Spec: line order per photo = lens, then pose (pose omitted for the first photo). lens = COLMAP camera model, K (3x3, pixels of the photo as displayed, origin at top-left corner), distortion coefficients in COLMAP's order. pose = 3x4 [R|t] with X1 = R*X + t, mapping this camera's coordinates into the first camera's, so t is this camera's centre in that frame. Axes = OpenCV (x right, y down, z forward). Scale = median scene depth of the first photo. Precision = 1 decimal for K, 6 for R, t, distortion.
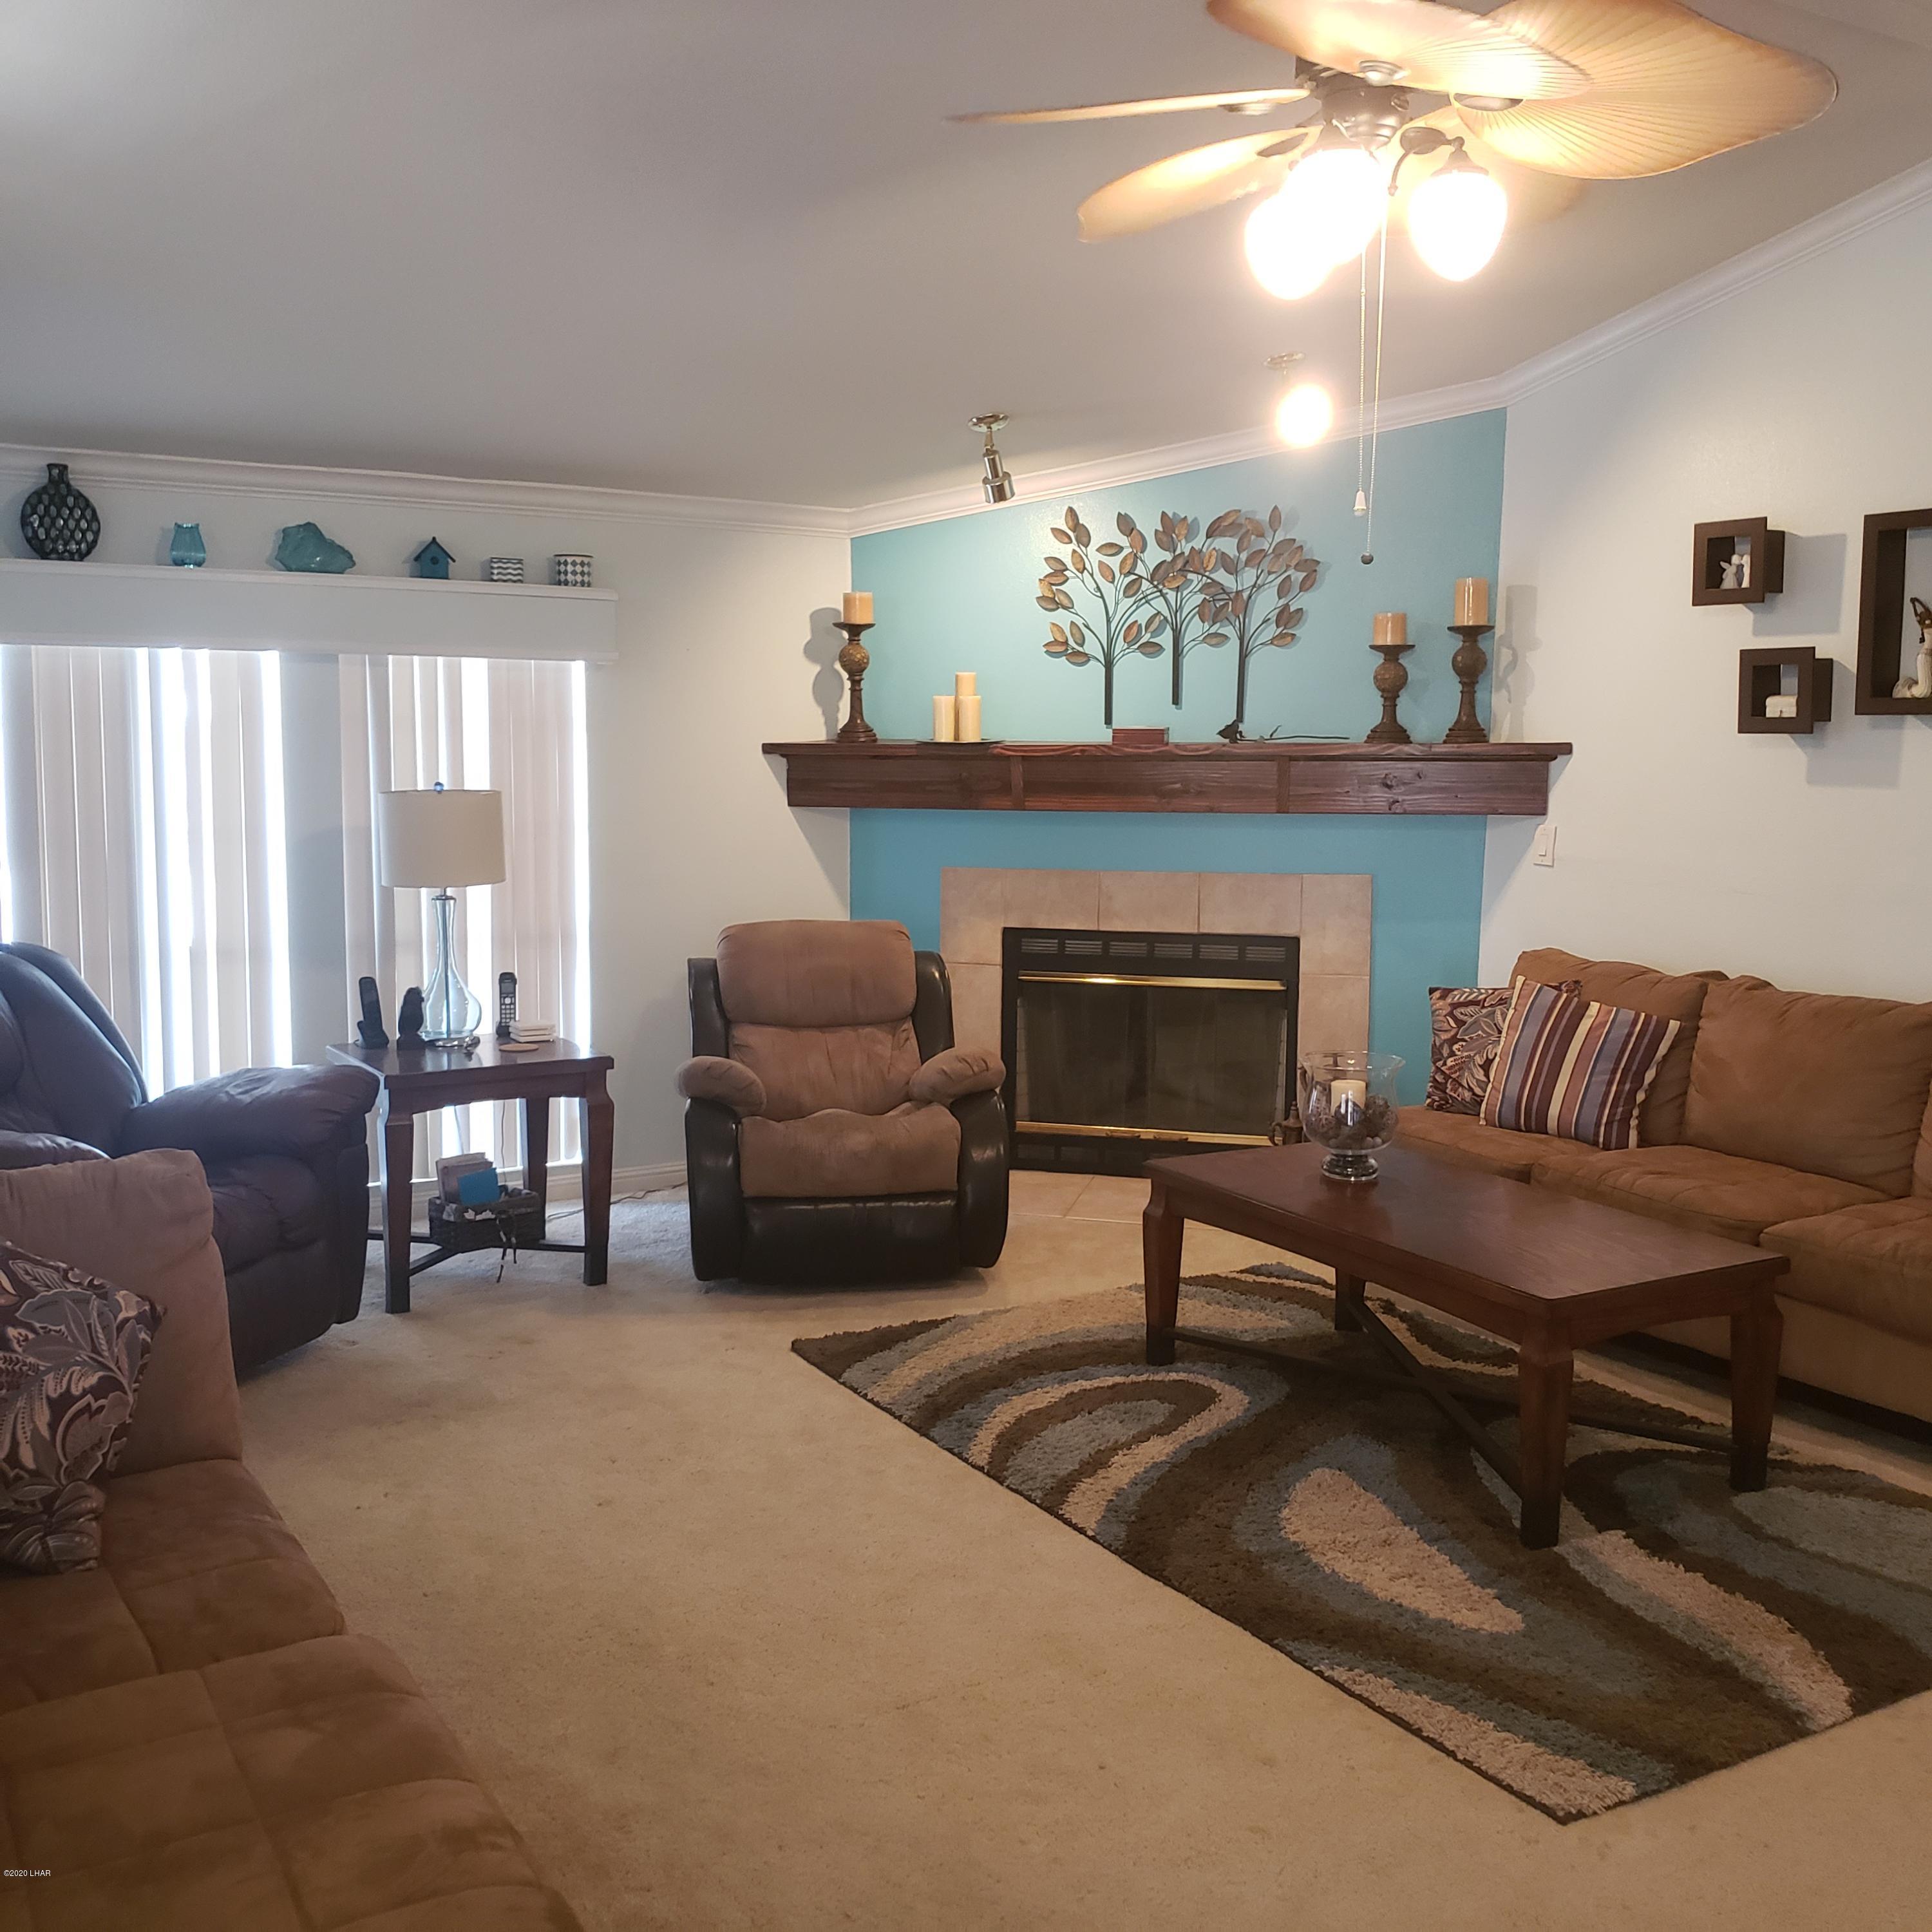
lens RADIAL K [[1984.8, 0, 967.4], [0, 1984.8, 932.4], [0, 0, 1]] dist [-0.073247, 0.115438]
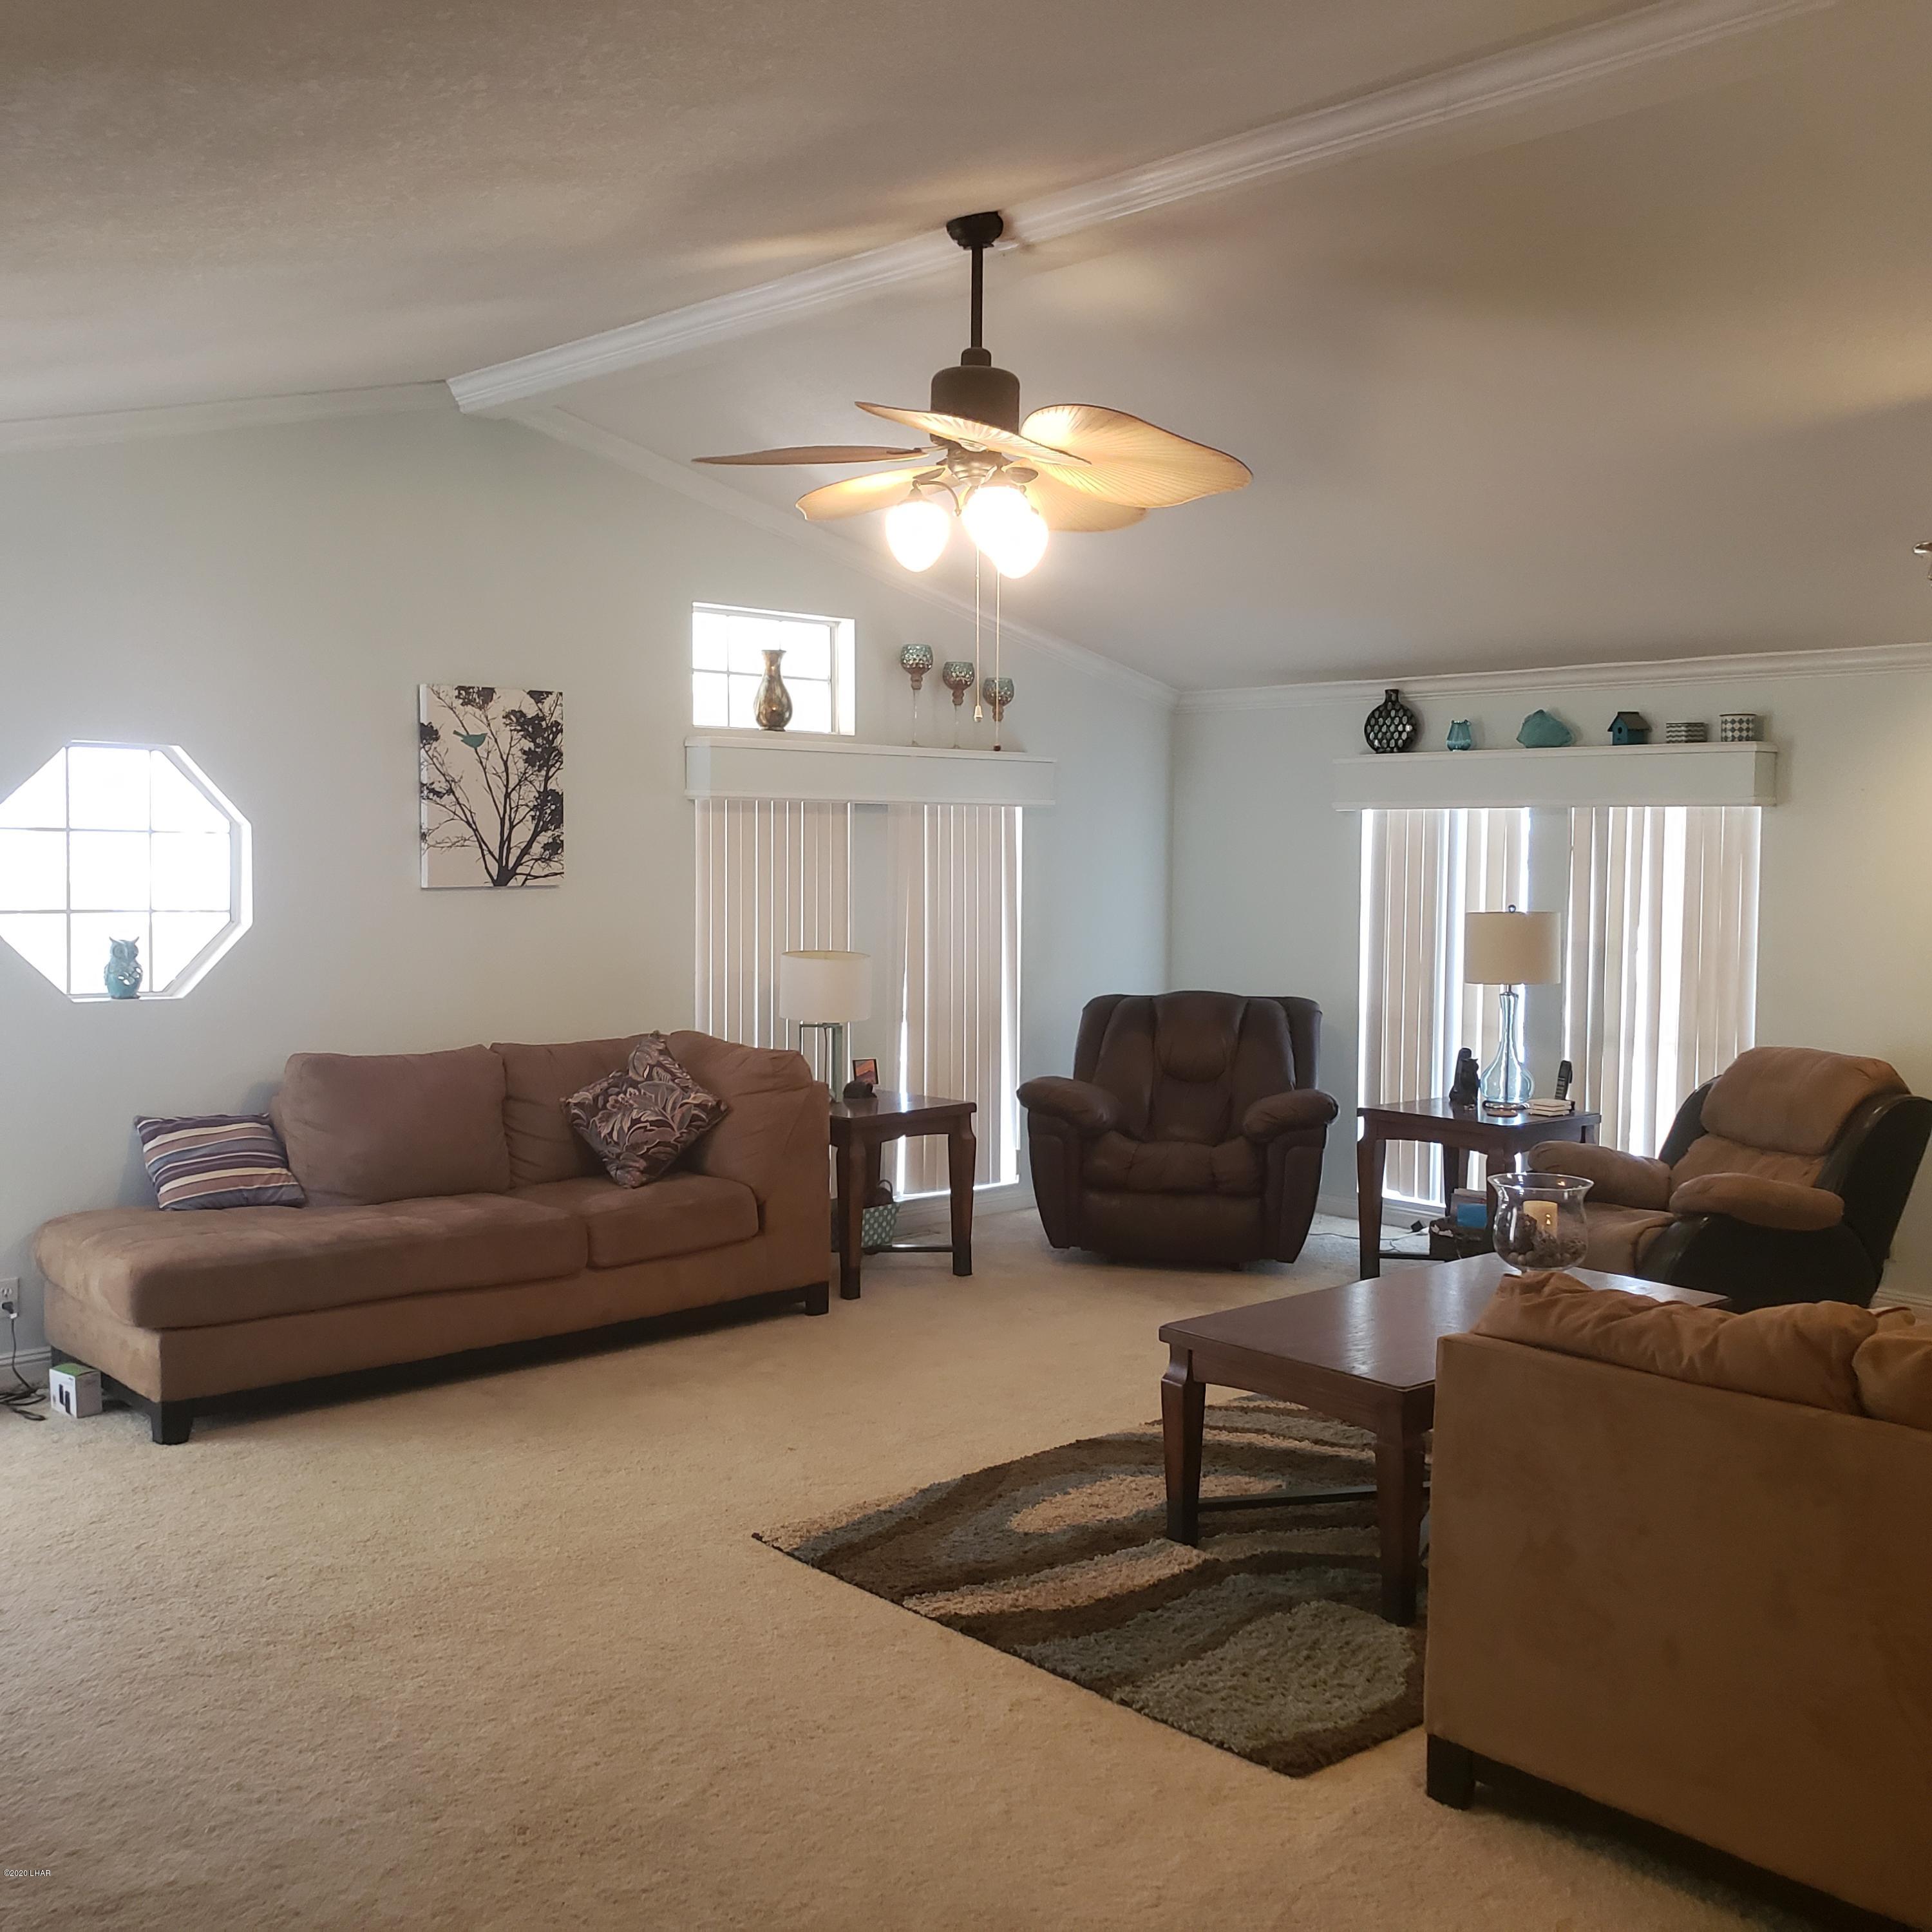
lens RADIAL K [[1984.8, 0, 967.4], [0, 1984.8, 932.4], [0, 0, 1]] dist [-0.073247, 0.115438]
pose [[0.181037, 0.026864, -0.983109, 0.929960], [-0.106565, 0.994277, 0.007545, -0.029384], [0.977686, 0.103399, 0.182864, 0.407338]]
